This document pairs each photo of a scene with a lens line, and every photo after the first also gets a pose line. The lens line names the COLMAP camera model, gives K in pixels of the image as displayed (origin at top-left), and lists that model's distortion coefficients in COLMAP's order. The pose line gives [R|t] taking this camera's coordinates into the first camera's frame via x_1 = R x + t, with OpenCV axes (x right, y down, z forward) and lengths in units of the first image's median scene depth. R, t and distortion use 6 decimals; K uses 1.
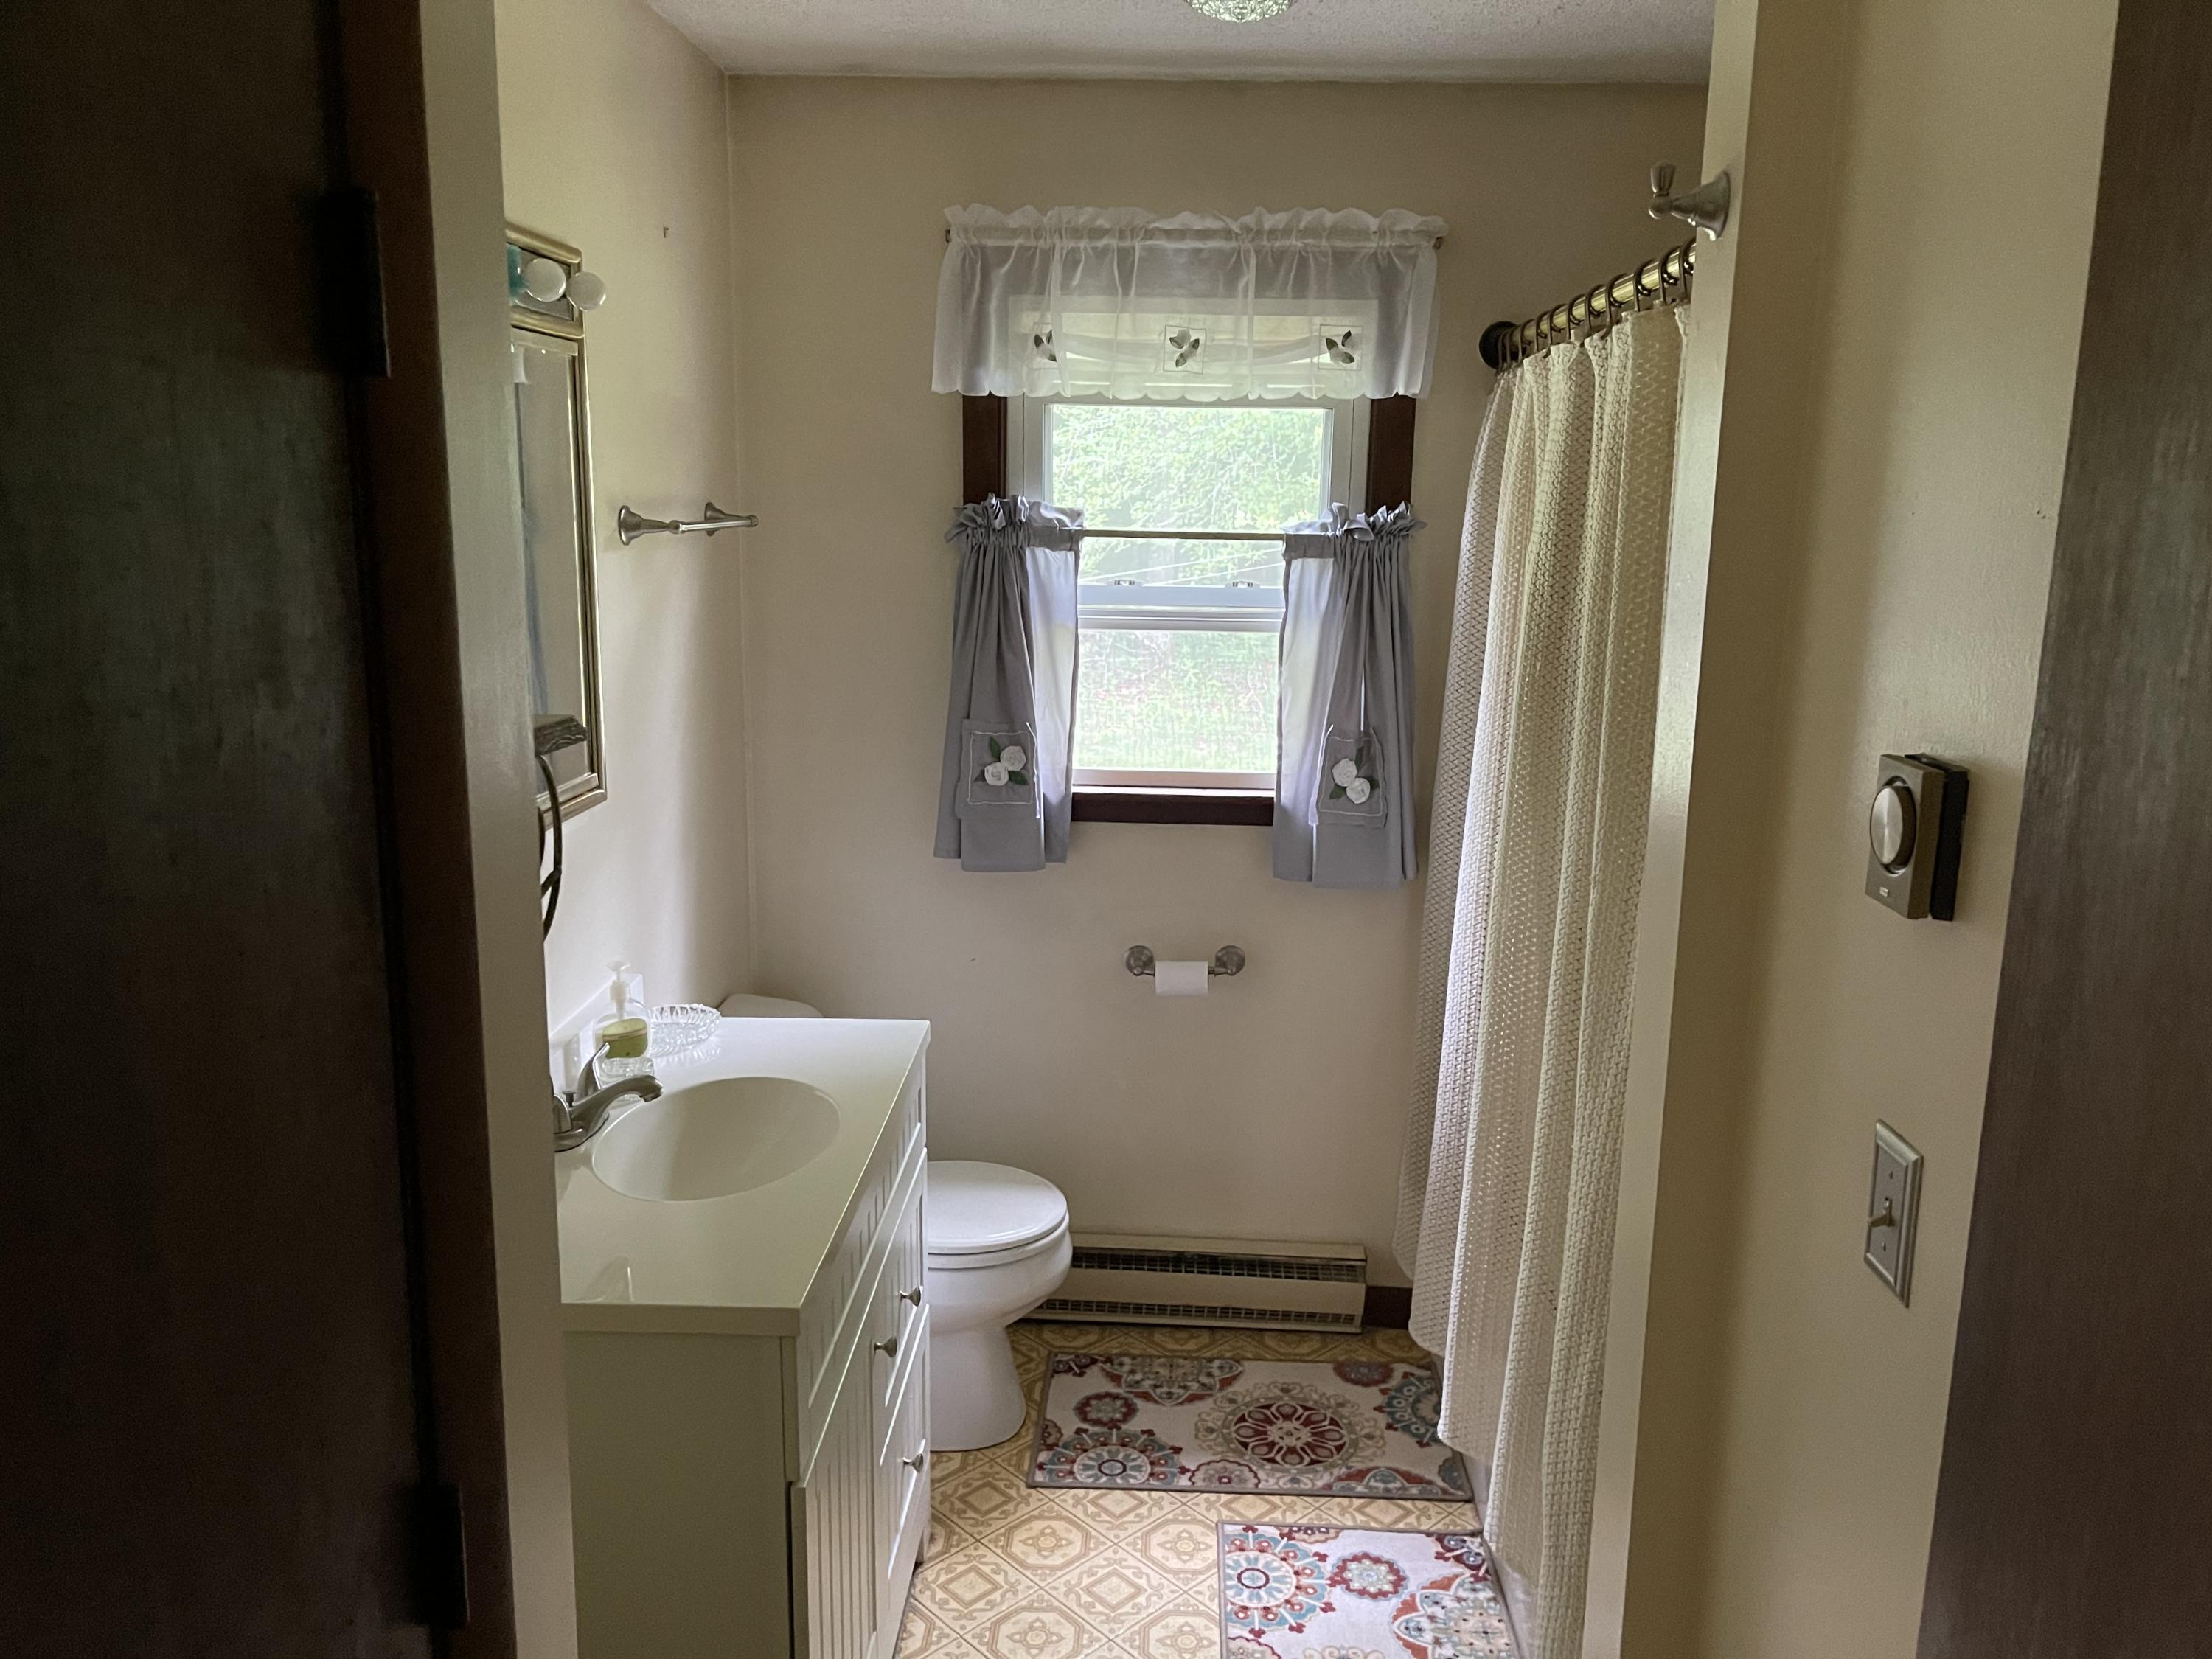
lens RADIAL K [[1656.7, 0, 1092.3], [0, 1656.7, 821.8], [0, 0, 1]] dist [0.064587, -0.087434]
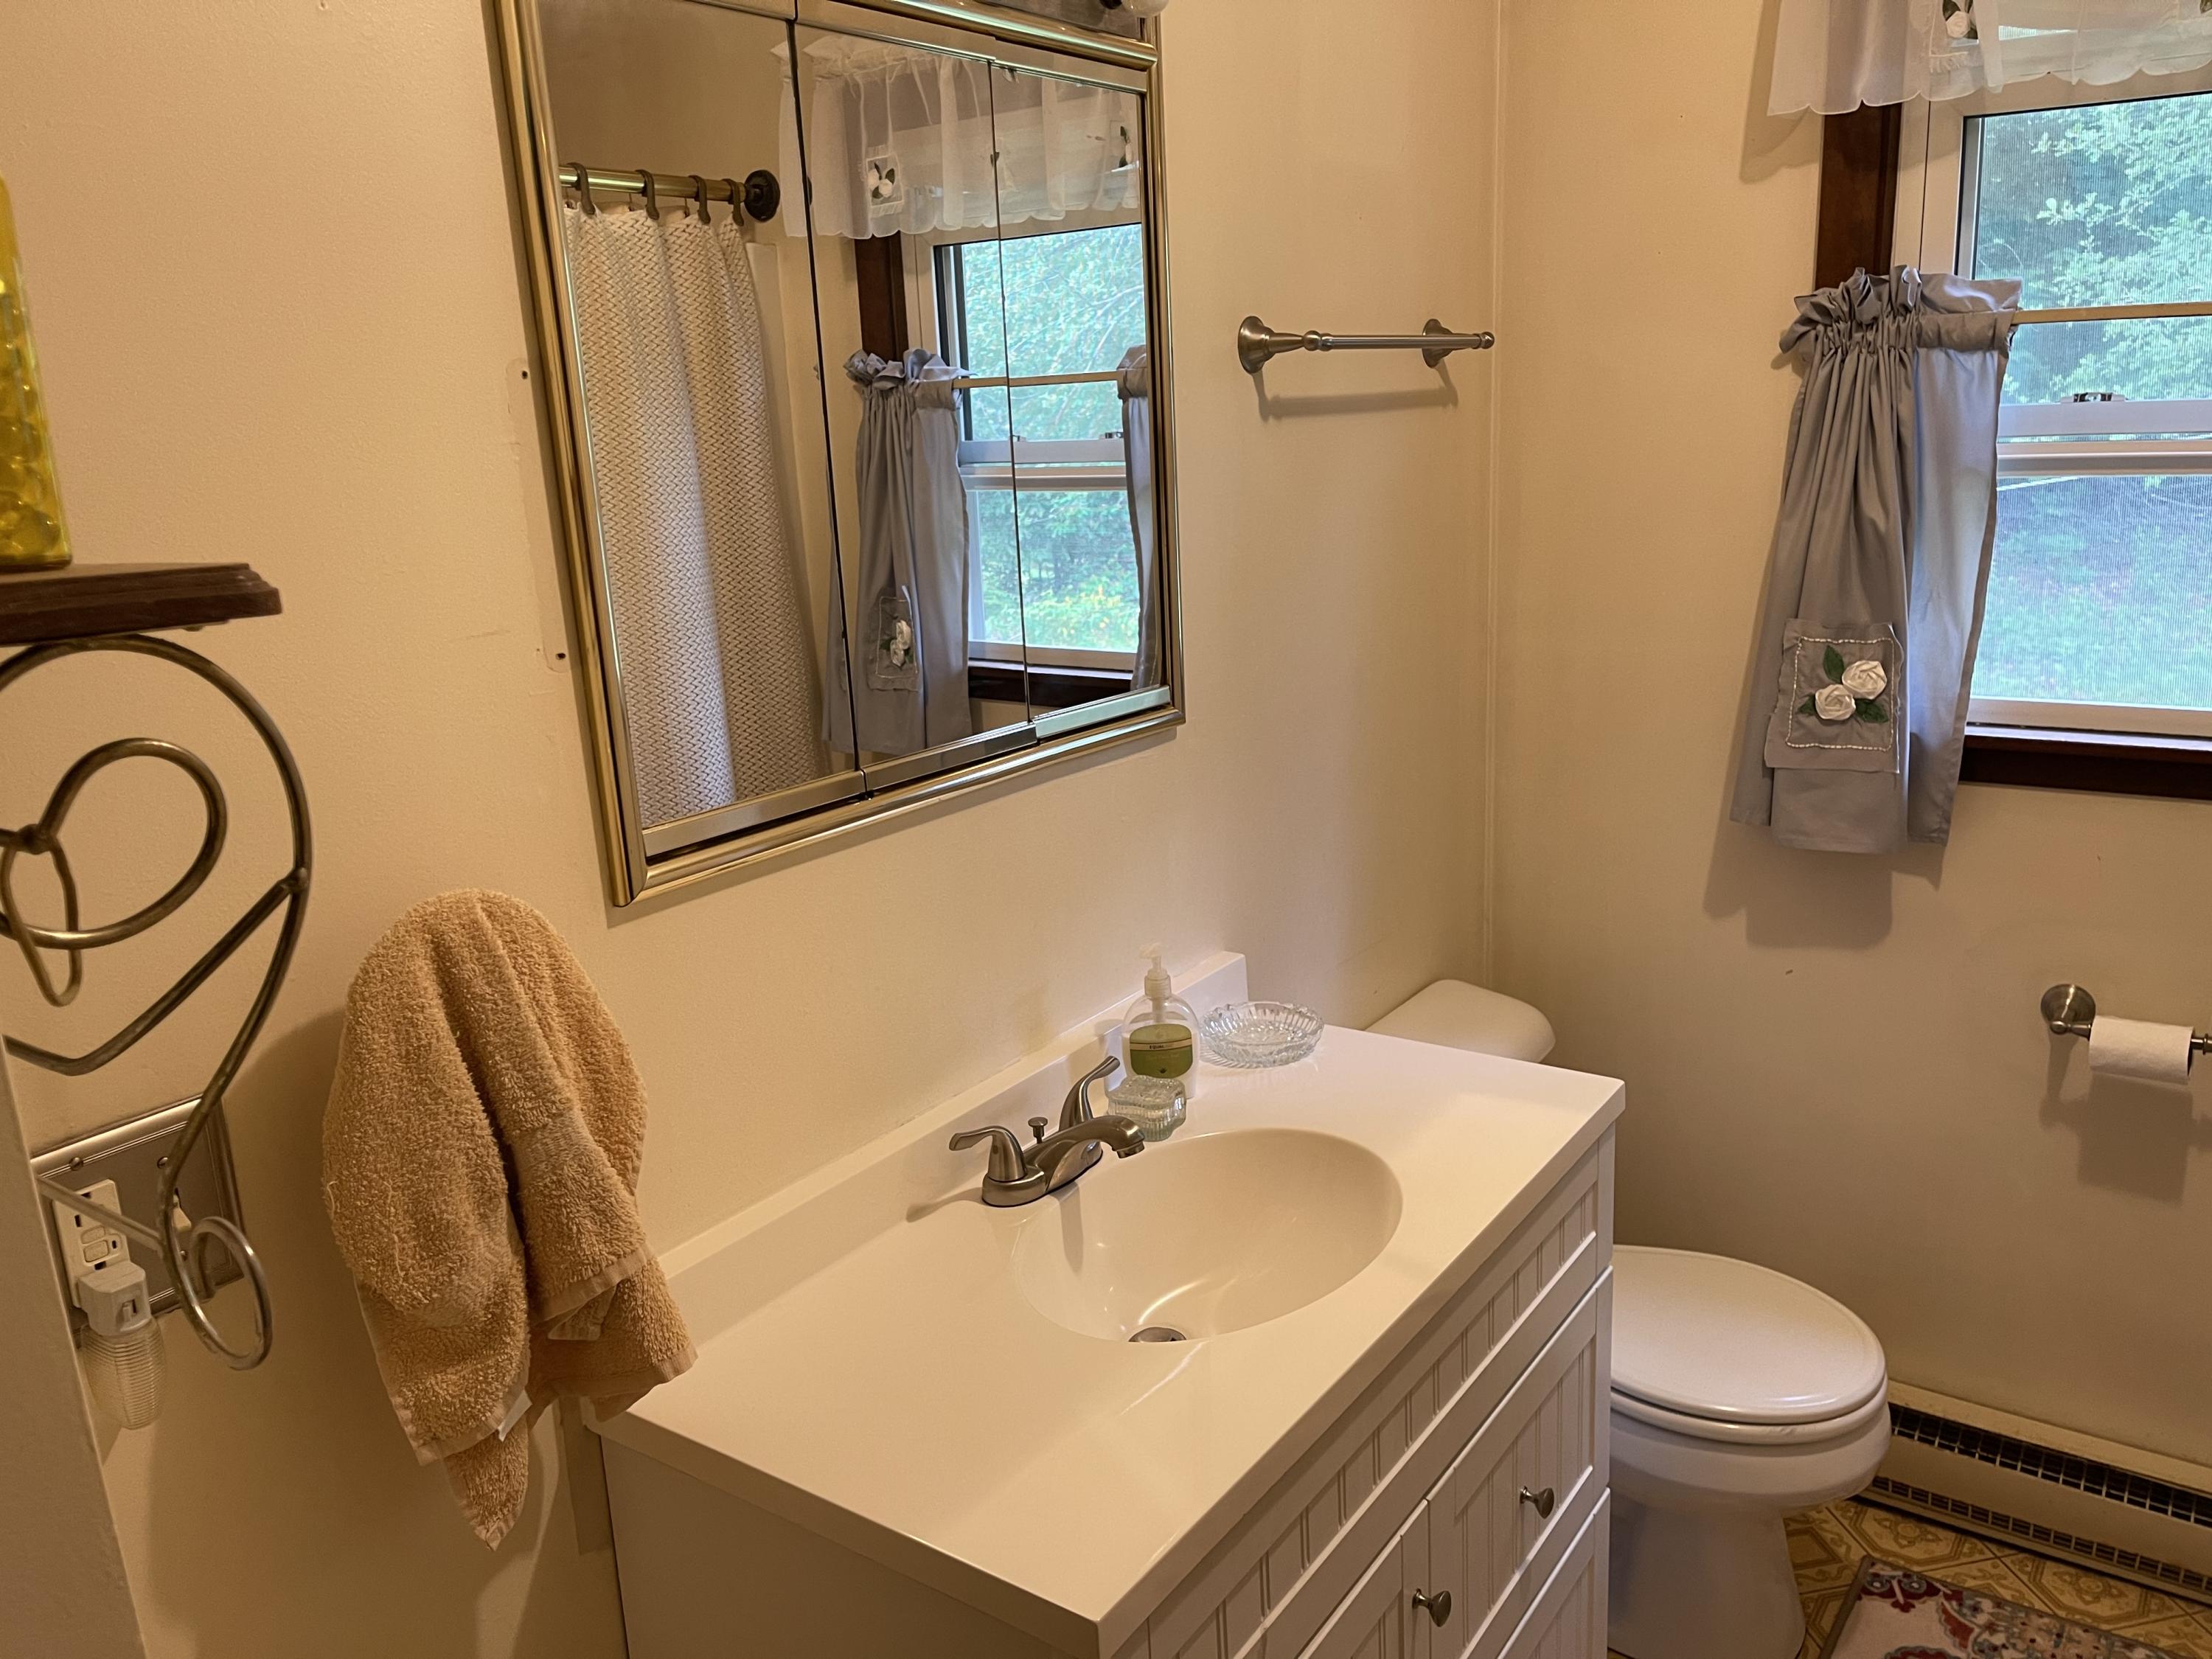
lens RADIAL K [[1656.7, 0, 1110.7], [0, 1656.7, 839.6], [0, 0, 1]] dist [0.064587, -0.087434]
pose [[0.839225, 0.080864, -0.537738, 0.062848], [-0.045041, 0.995820, 0.079456, -0.013947], [0.541916, -0.042462, 0.839360, 0.279223]]
